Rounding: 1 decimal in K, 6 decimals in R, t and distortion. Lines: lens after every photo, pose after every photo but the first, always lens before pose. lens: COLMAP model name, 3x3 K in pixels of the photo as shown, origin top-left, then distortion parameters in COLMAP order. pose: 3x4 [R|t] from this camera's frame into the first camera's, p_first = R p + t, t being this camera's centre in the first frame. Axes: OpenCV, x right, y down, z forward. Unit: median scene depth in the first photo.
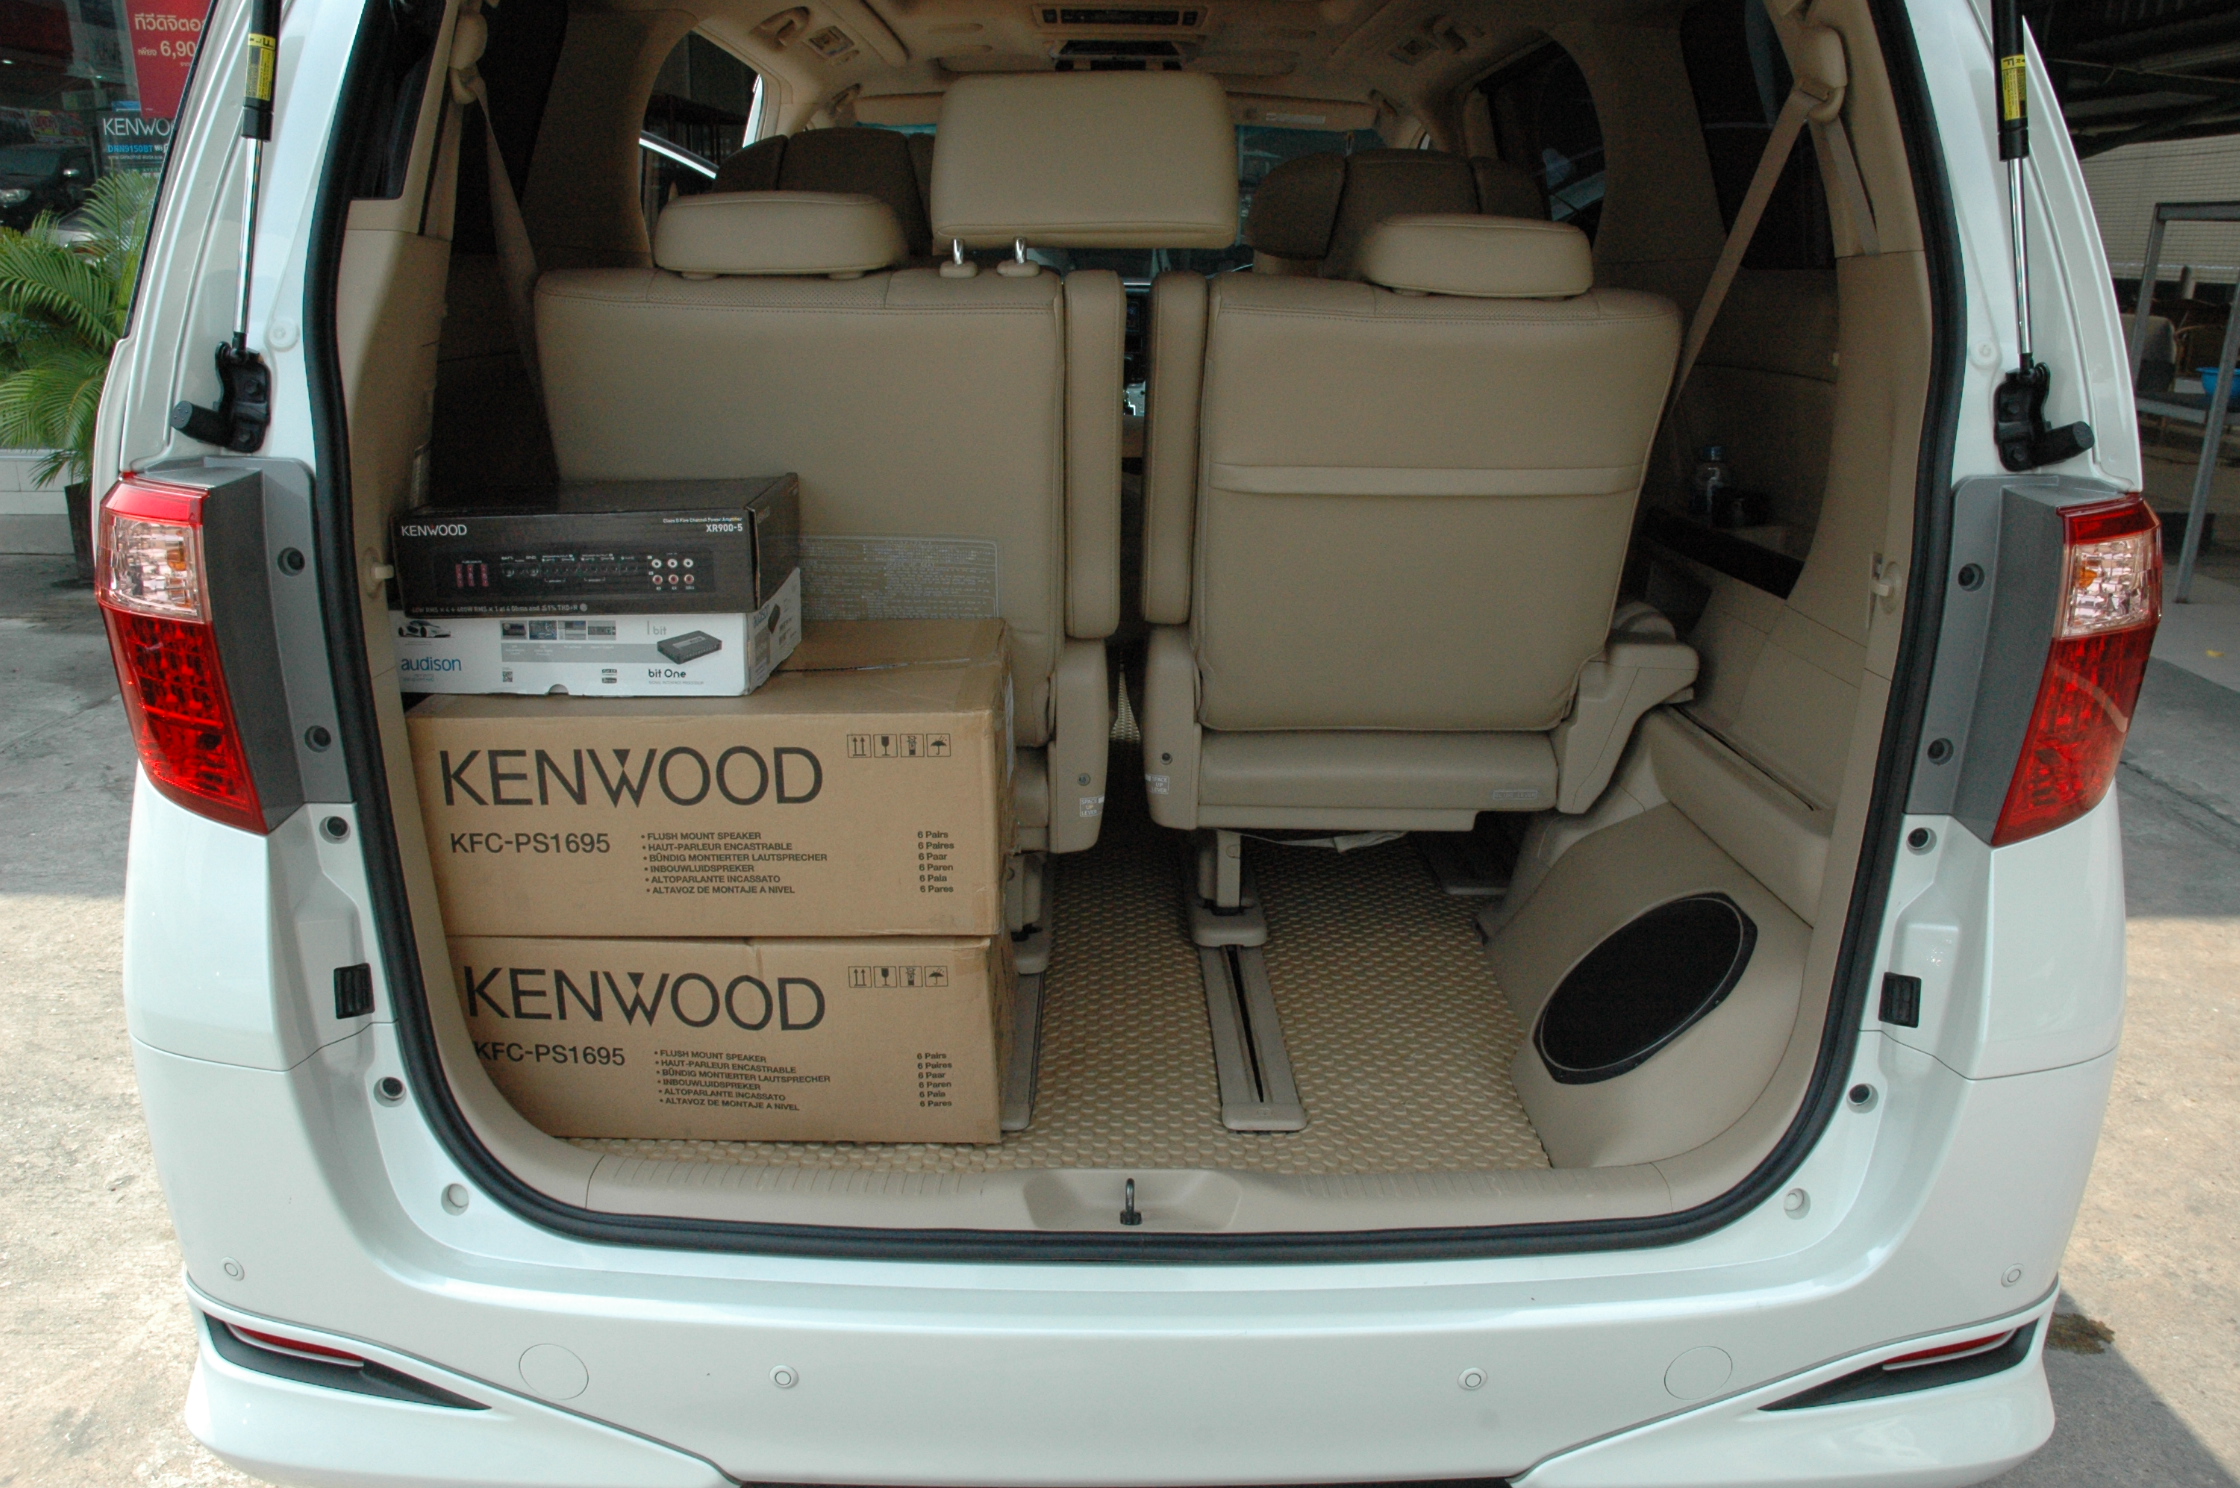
lens RADIAL K [[1747.4, 0, 1120.0], [0, 1747.4, 744.0], [0, 0, 1]] dist [-0.161637, 0.130944]
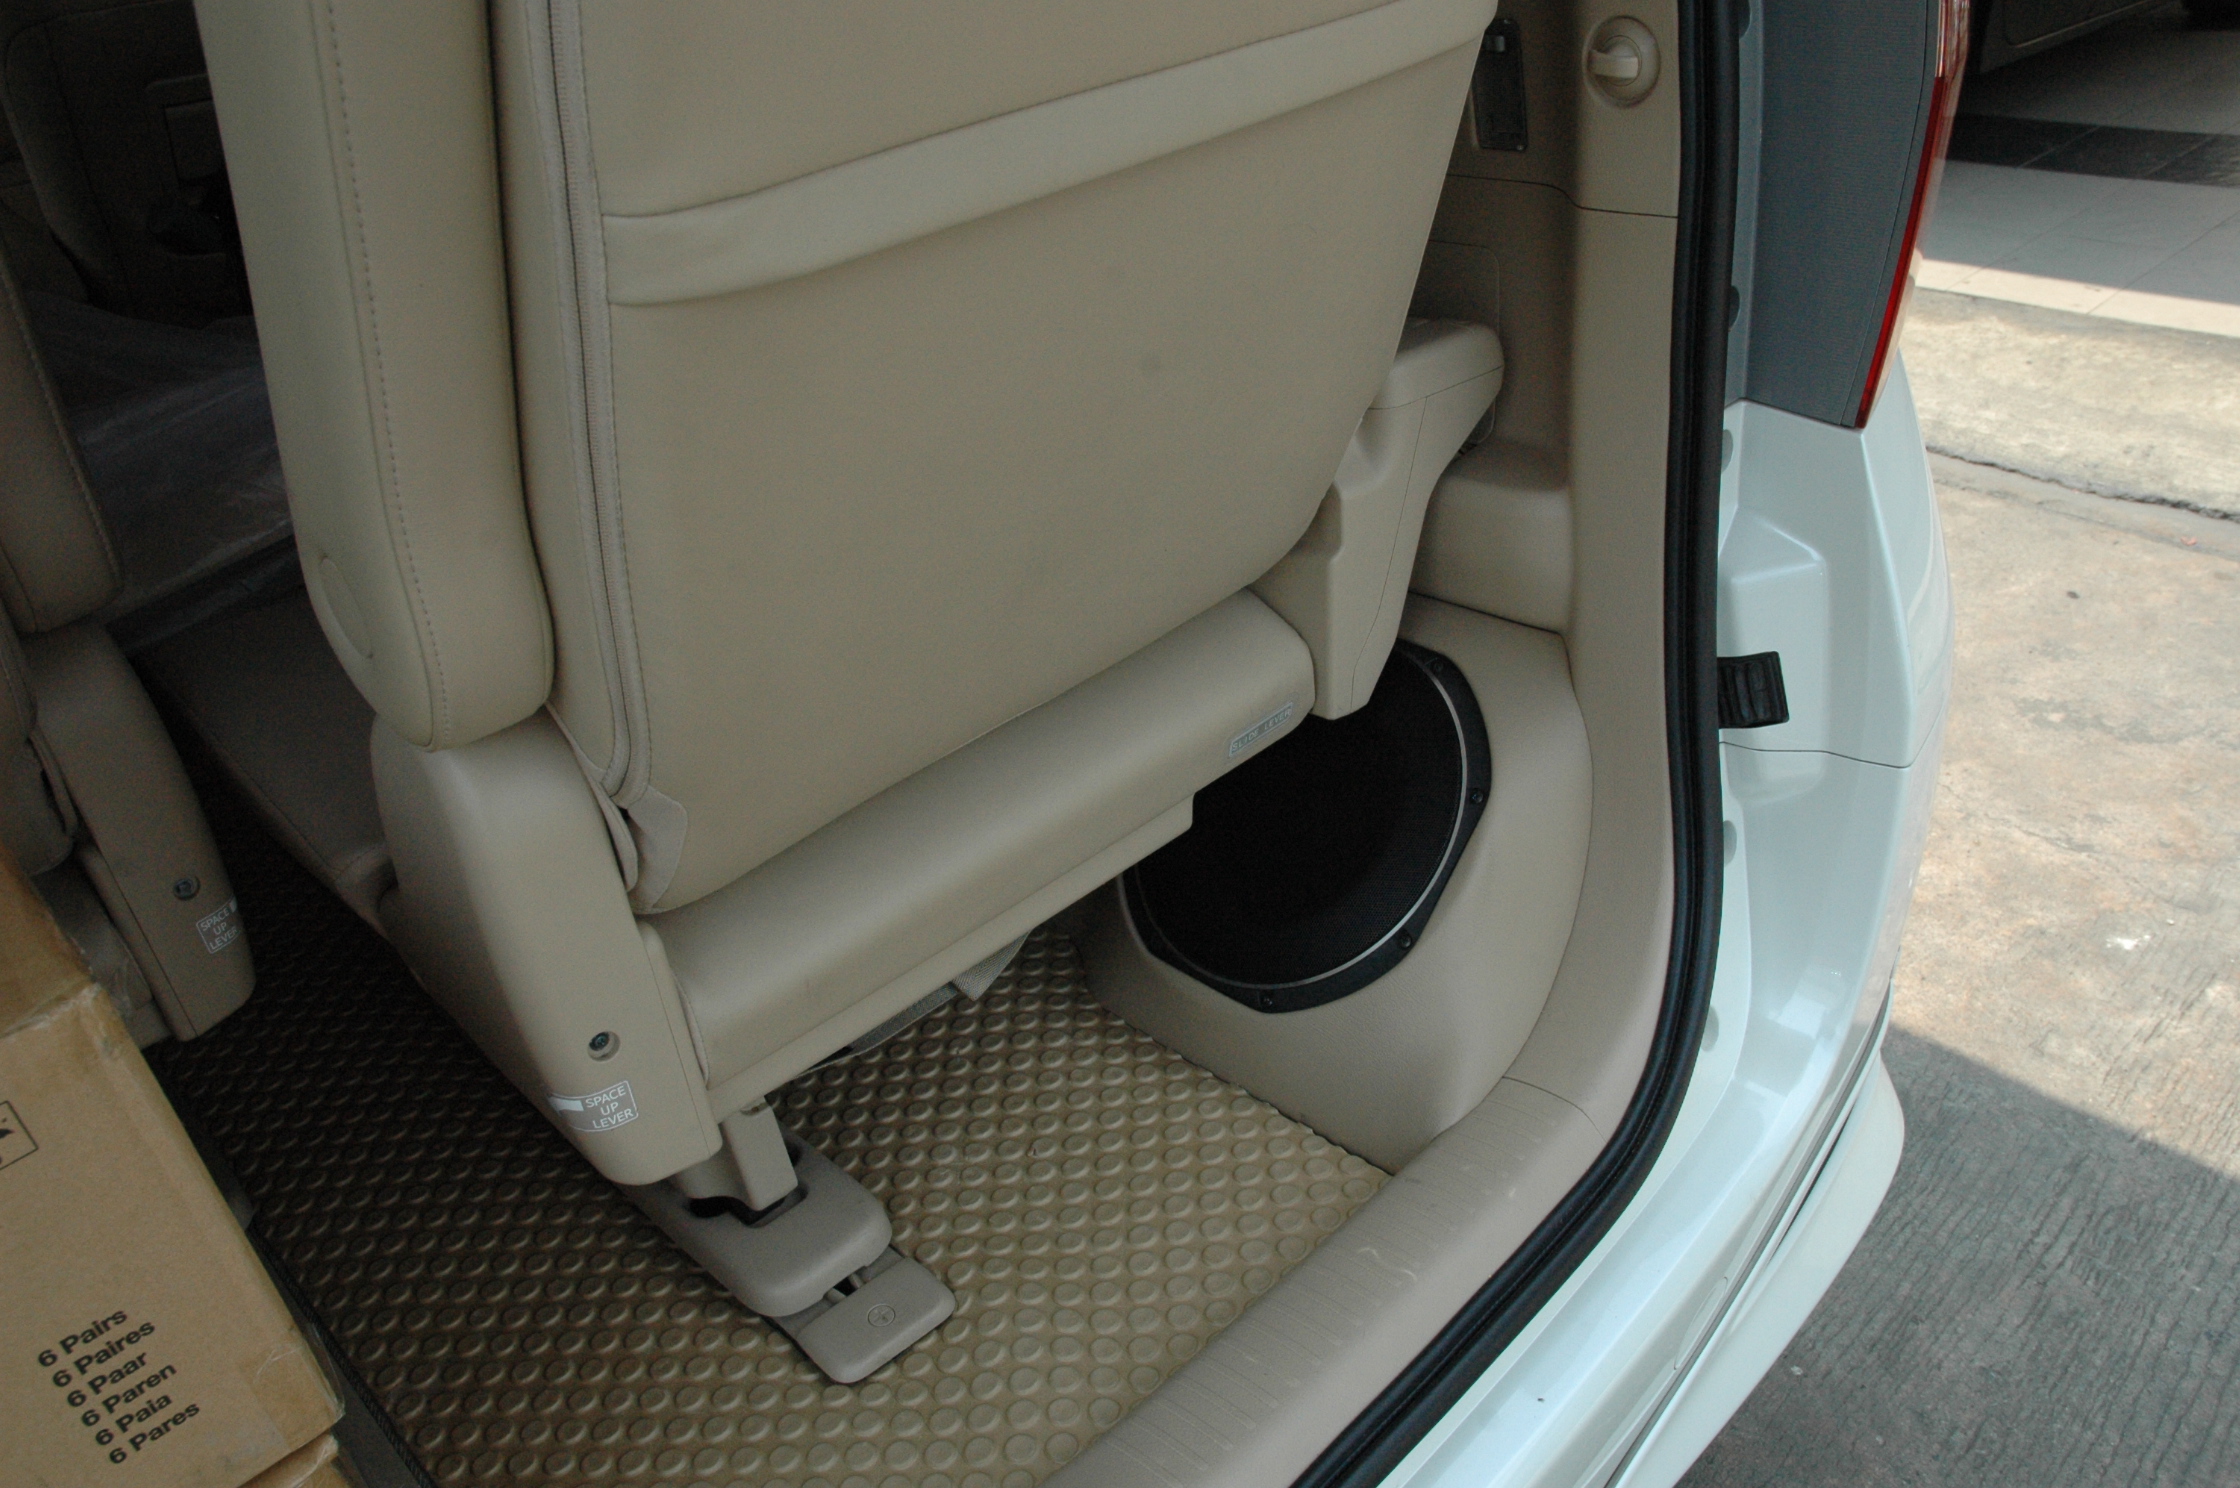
lens RADIAL K [[1747.4, 0, 1120.0], [0, 1747.4, 744.0], [0, 0, 1]] dist [-0.161637, 0.130944]
pose [[0.731627, -0.429535, 0.529359, -0.077280], [0.304958, 0.900714, 0.309379, -0.105224], [-0.609690, -0.064918, 0.789977, 0.578411]]
